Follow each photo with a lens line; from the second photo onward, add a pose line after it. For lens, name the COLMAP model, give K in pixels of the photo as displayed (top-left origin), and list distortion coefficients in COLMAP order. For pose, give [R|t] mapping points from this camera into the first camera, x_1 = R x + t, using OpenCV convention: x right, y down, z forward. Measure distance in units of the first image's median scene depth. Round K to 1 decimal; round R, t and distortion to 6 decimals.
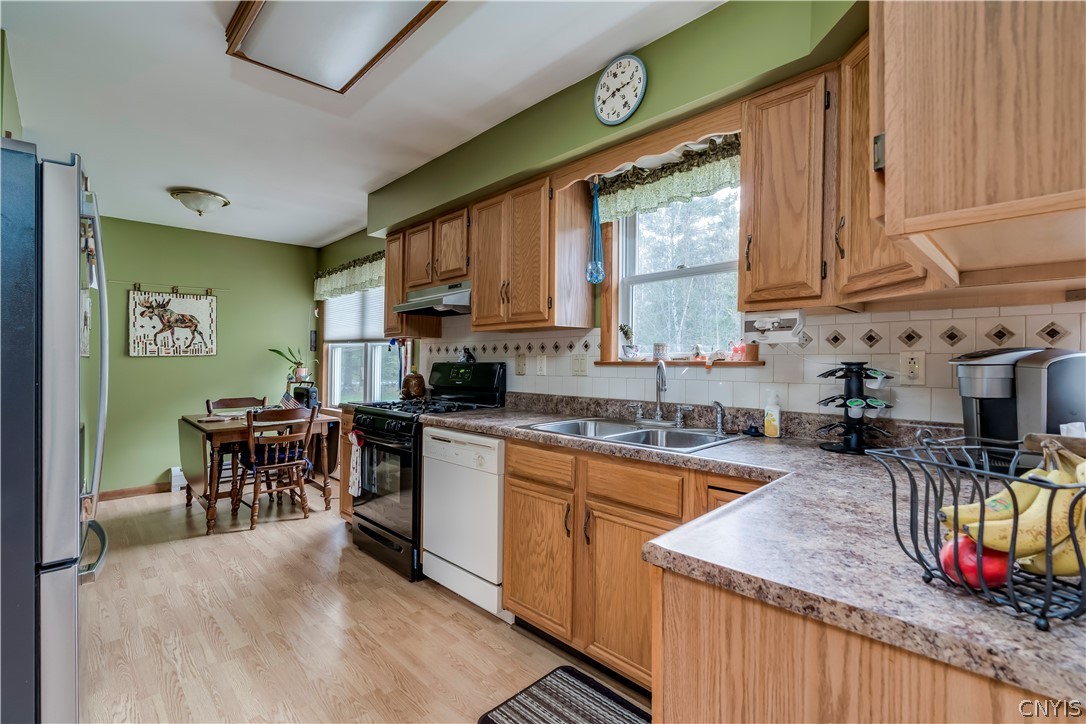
lens RADIAL K [[487.4, 0, 544.1], [0, 487.4, 294.9], [0, 0, 1]] dist [-0.000110, -0.000060]
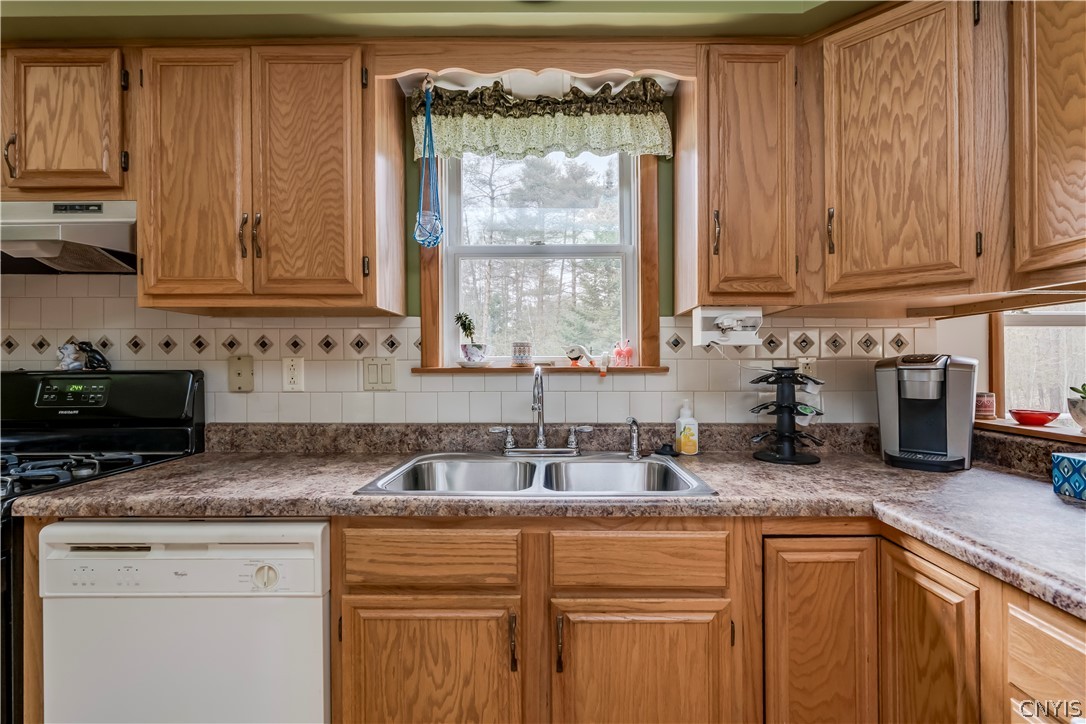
lens RADIAL K [[504.4, 0, 545.3], [0, 504.4, 338.0], [0, 0, 1]] dist [-0.001571, -0.000194]
pose [[0.705346, 0.041121, 0.707669, -0.214280], [-0.092965, 0.995060, 0.034840, 0.049966], [-0.702741, -0.090362, 0.705684, 0.353742]]
